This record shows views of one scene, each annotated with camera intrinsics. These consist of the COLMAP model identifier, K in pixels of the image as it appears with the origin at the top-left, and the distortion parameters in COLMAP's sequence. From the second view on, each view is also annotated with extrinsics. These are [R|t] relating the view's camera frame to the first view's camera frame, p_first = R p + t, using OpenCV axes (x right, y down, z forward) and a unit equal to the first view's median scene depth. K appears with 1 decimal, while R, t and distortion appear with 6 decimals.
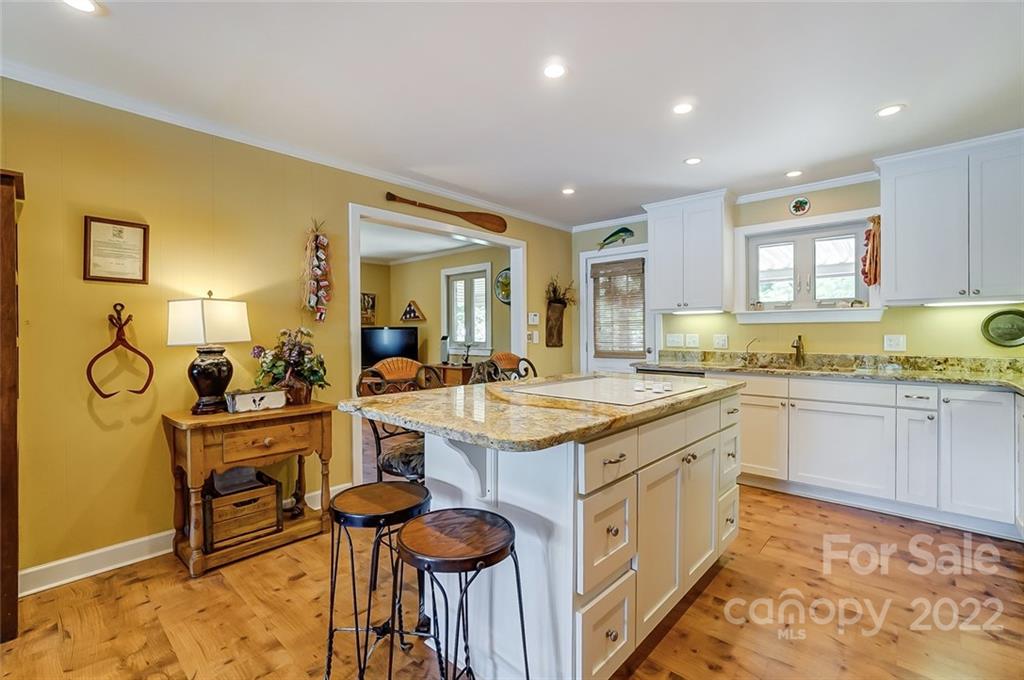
lens RADIAL K [[458.0, 0, 503.4], [0, 458.0, 332.8], [0, 0, 1]] dist [-0.011445, 0.001323]
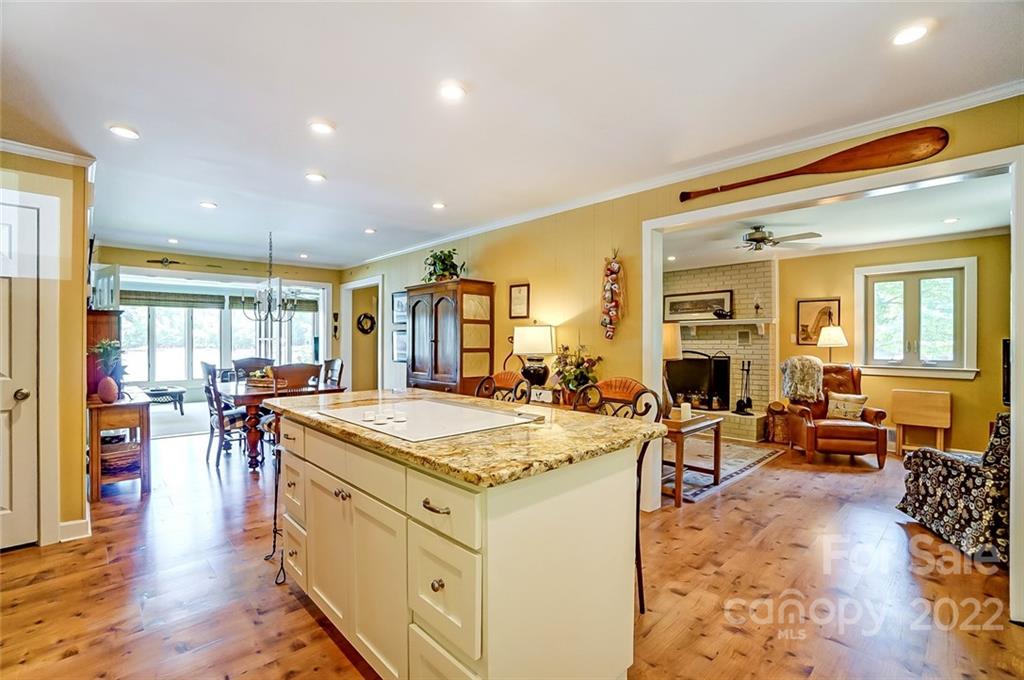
lens RADIAL K [[465.2, 0, 503.7], [0, 465.2, 341.2], [0, 0, 1]] dist [-0.064628, 0.024625]
pose [[-0.078596, 0.002655, -0.996903, 0.625209], [-0.004500, 0.999985, 0.003018, -0.016345], [0.996896, 0.004723, -0.078583, 0.674459]]
